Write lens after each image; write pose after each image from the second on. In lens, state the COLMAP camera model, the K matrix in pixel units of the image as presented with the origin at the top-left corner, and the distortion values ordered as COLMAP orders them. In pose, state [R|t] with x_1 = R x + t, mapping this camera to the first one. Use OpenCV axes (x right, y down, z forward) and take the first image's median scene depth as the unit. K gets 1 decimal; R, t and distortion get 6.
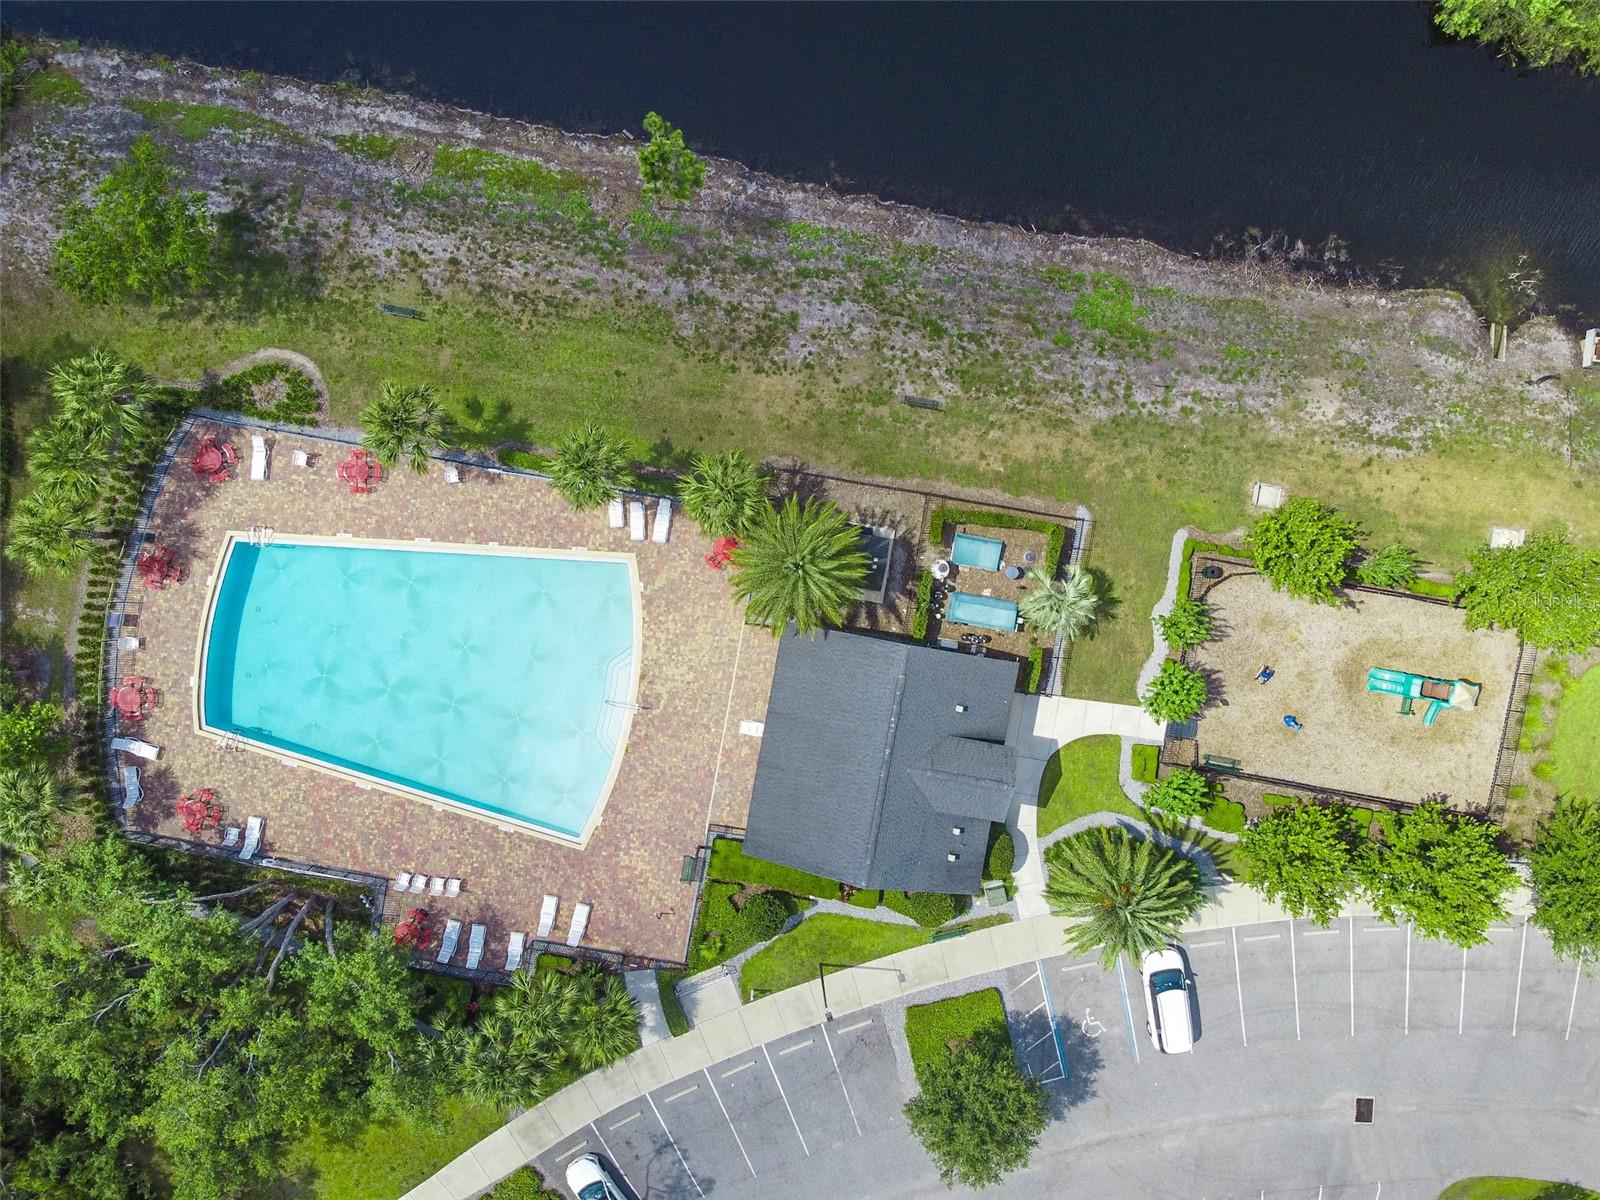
lens RADIAL K [[1217.7, 0, 794.6], [0, 1217.7, 599.7], [0, 0, 1]] dist [-0.007547, -0.002908]
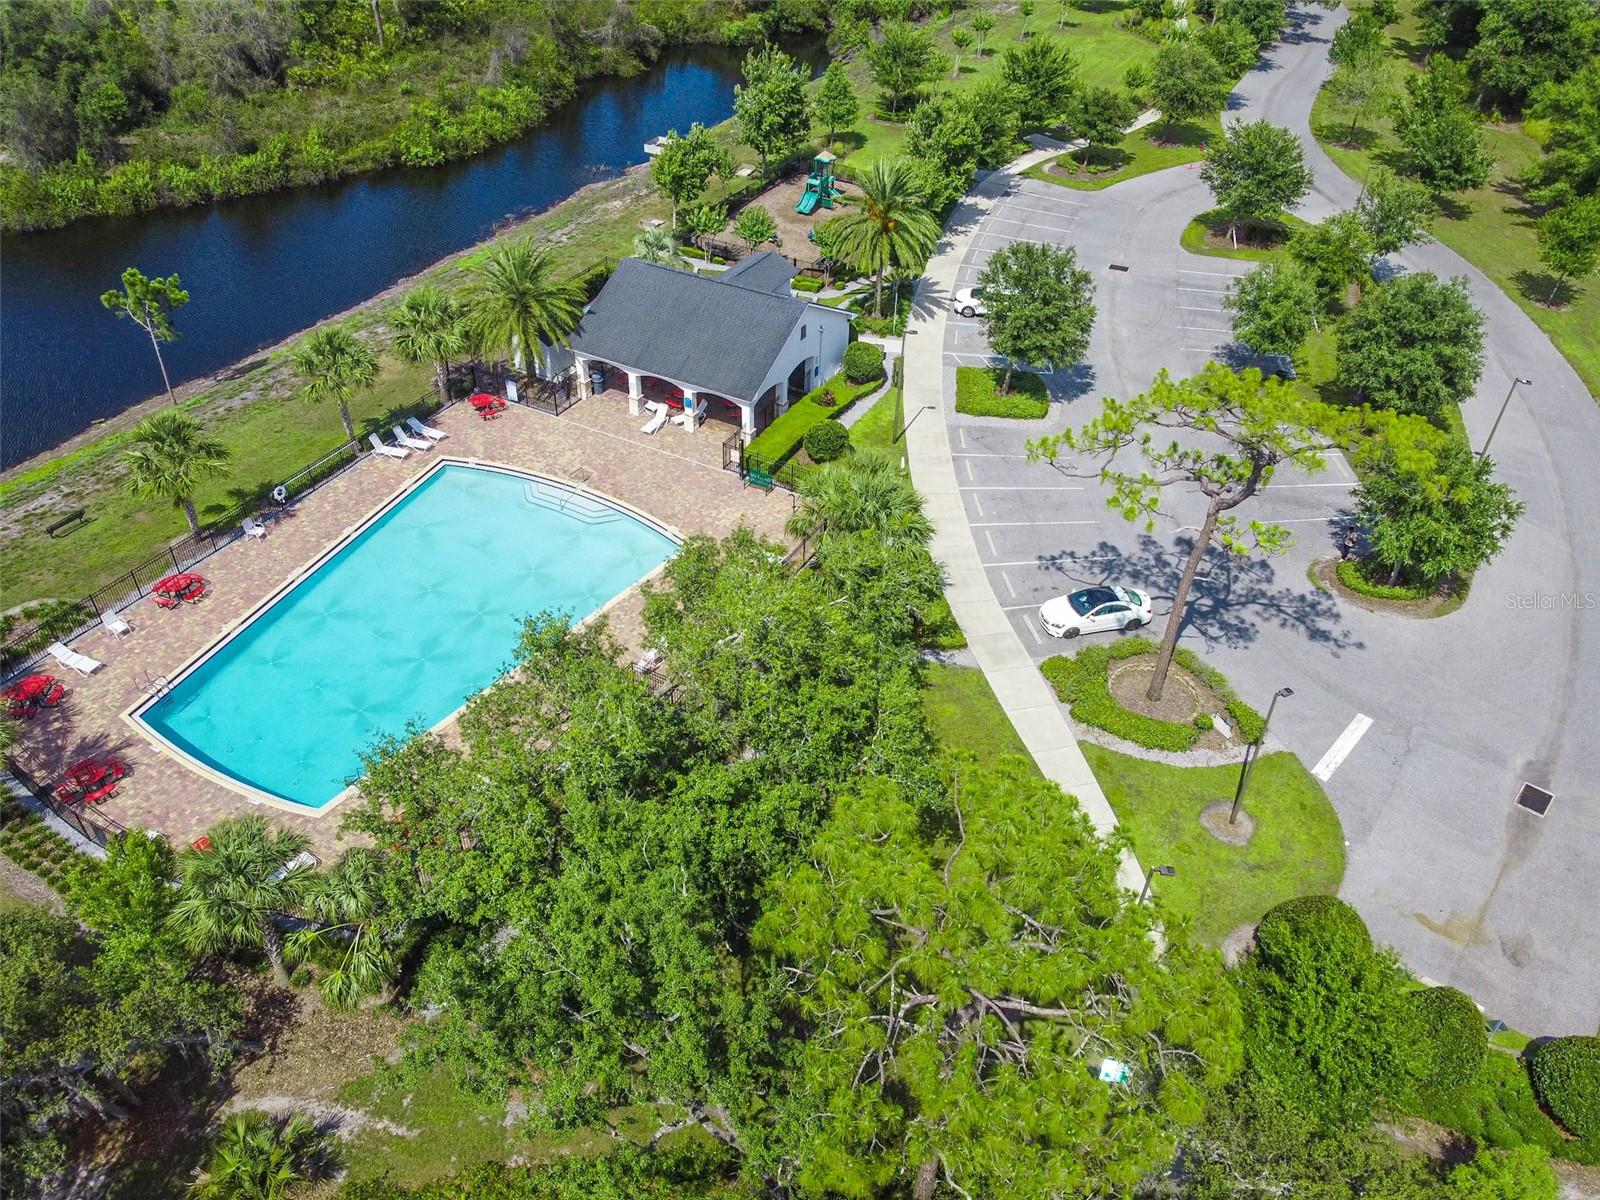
lens RADIAL K [[1217.7, 0, 794.6], [0, 1217.7, 599.7], [0, 0, 1]] dist [-0.007547, -0.002908]
pose [[0.330557, -0.589152, 0.737314, -0.830779], [0.943782, 0.203975, -0.260135, 0.512160], [0.002866, 0.781853, 0.623456, 0.471784]]
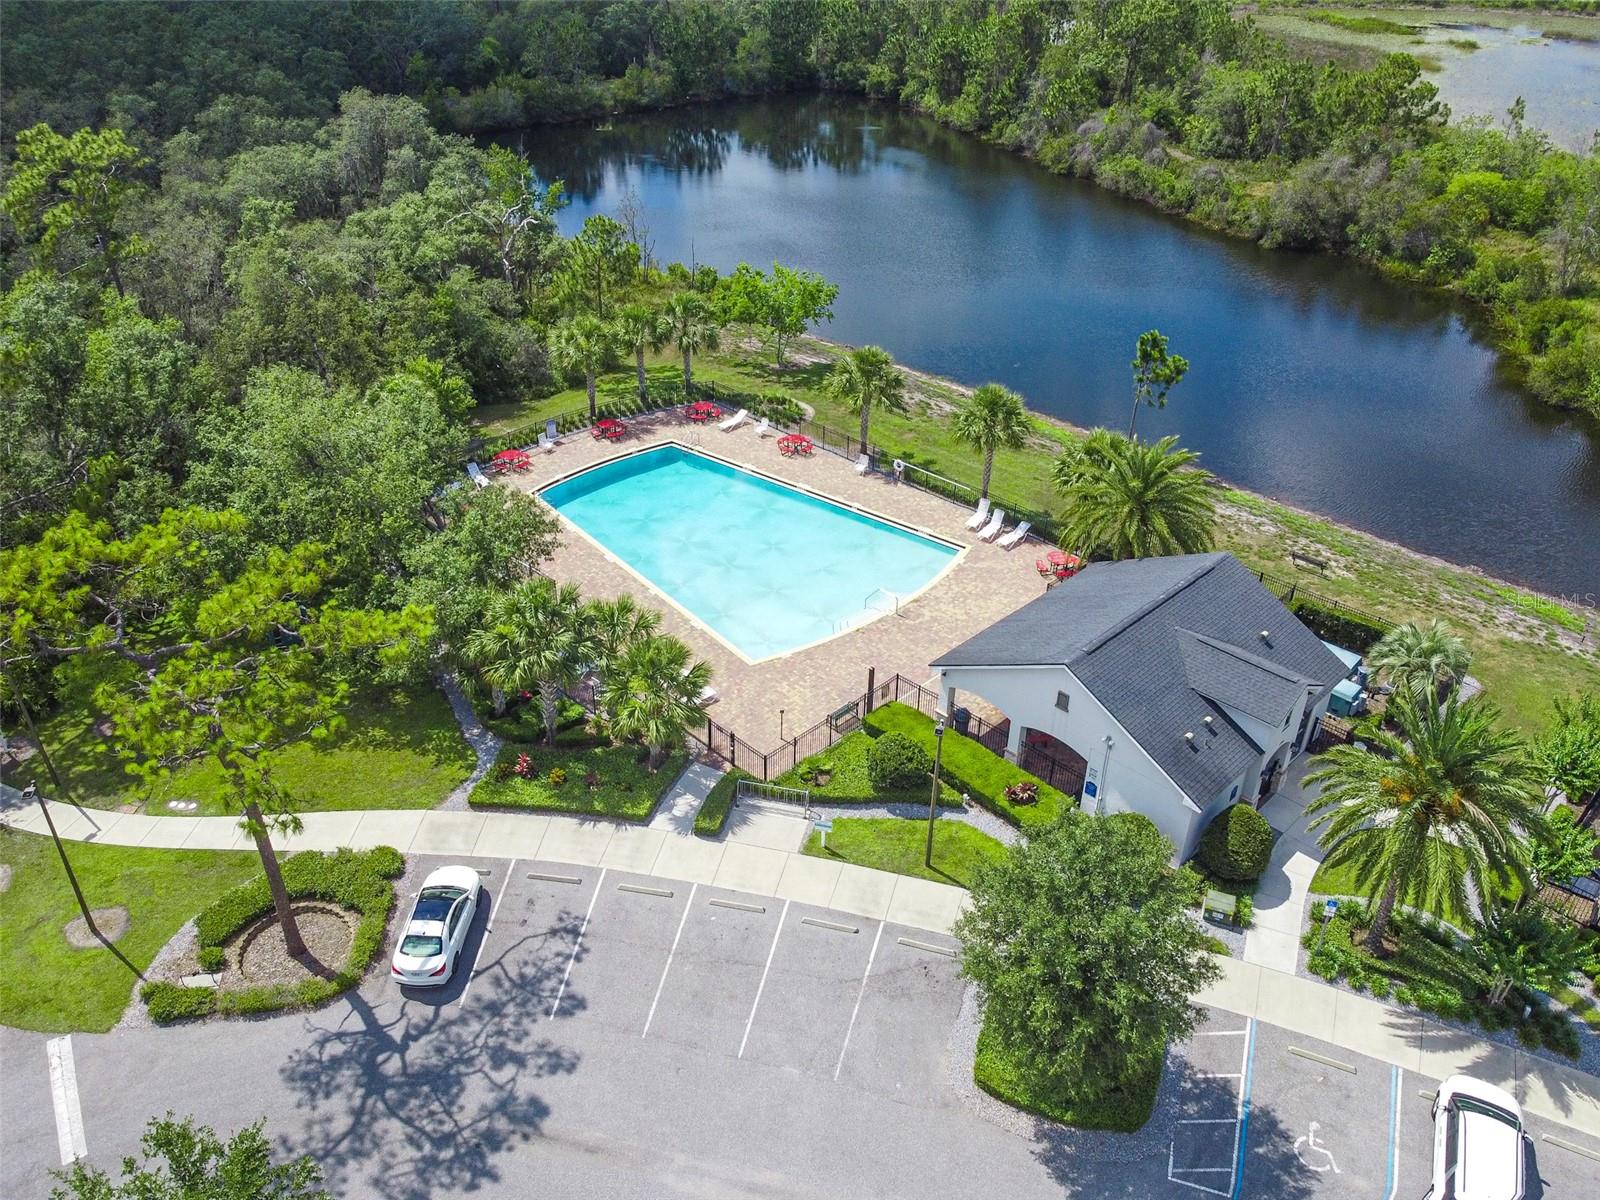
lens RADIAL K [[1217.7, 0, 794.6], [0, 1217.7, 599.7], [0, 0, 1]] dist [-0.007547, -0.002908]
pose [[0.818116, 0.297528, -0.492101, 0.249837], [-0.574967, 0.408334, -0.708997, 0.761986], [-0.010005, 0.862983, 0.505133, 0.534042]]
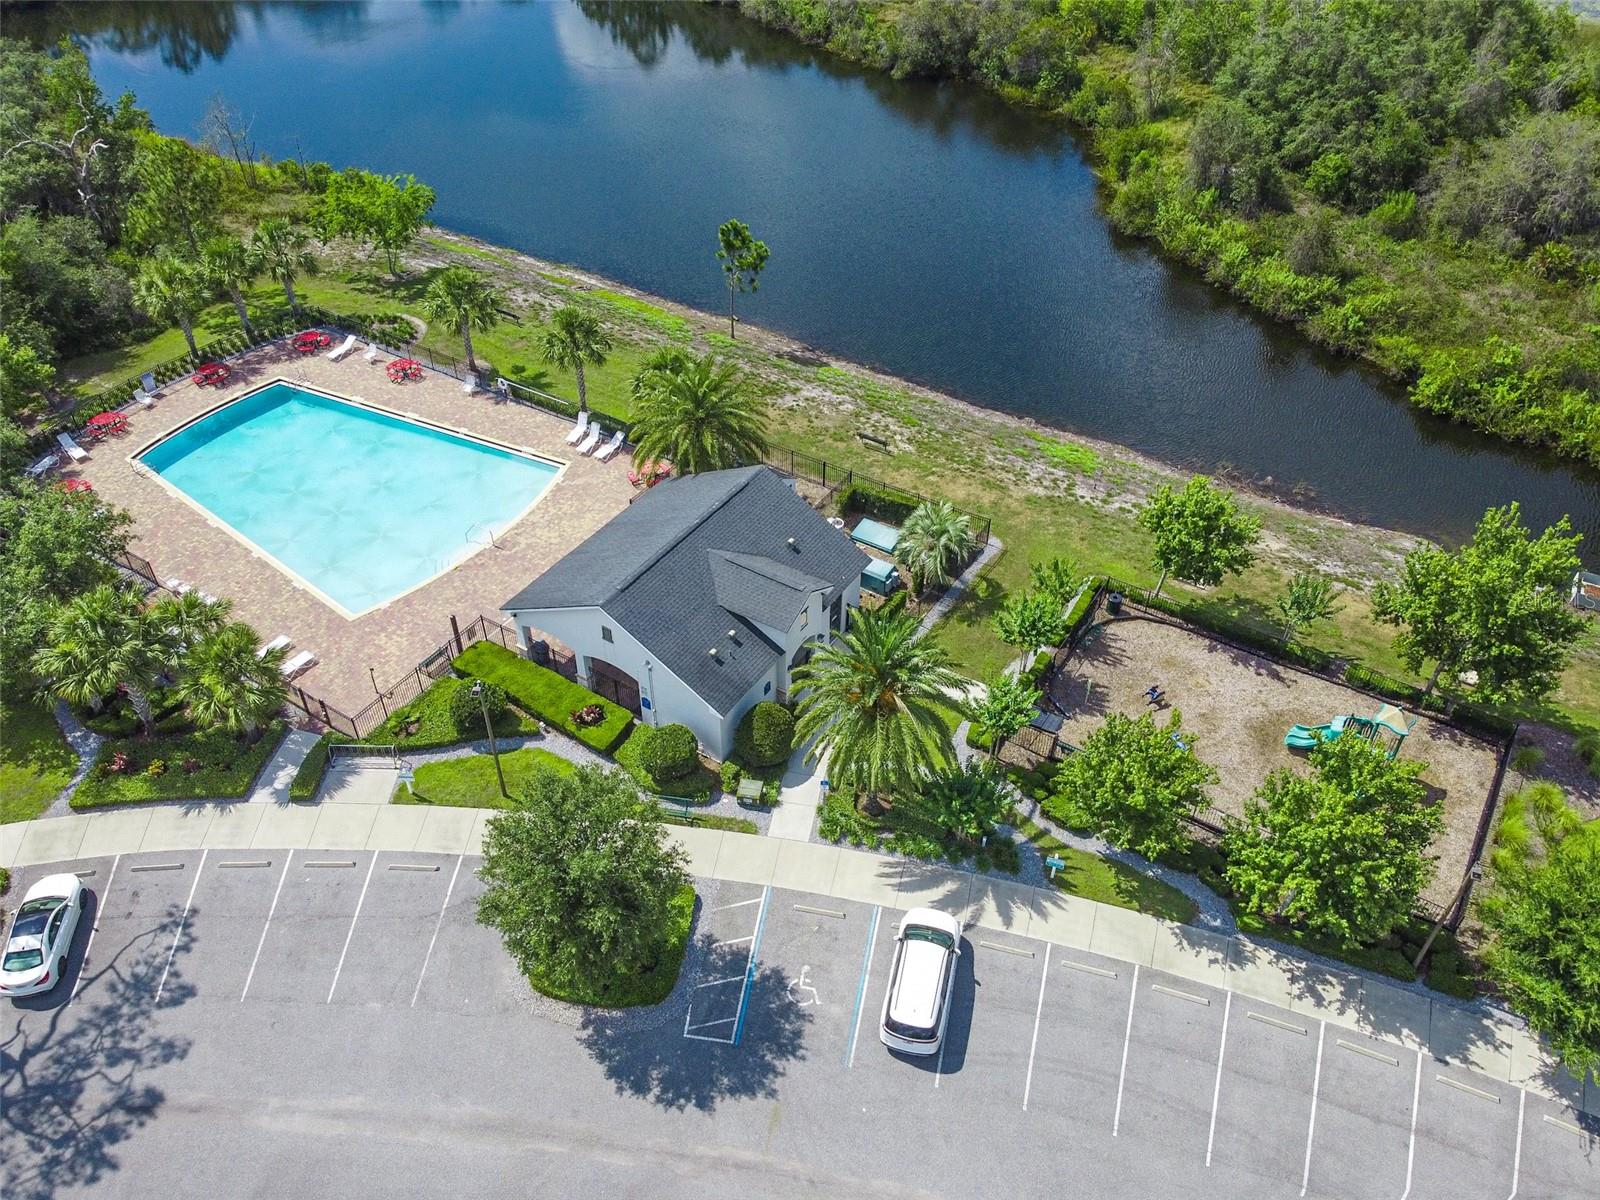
lens RADIAL K [[1217.7, 0, 794.6], [0, 1217.7, 599.7], [0, 0, 1]] dist [-0.007547, -0.002908]
pose [[0.922232, 0.242208, -0.301369, 0.391284], [-0.386611, 0.586751, -0.711516, 0.703576], [0.004494, 0.772695, 0.634761, 0.420171]]
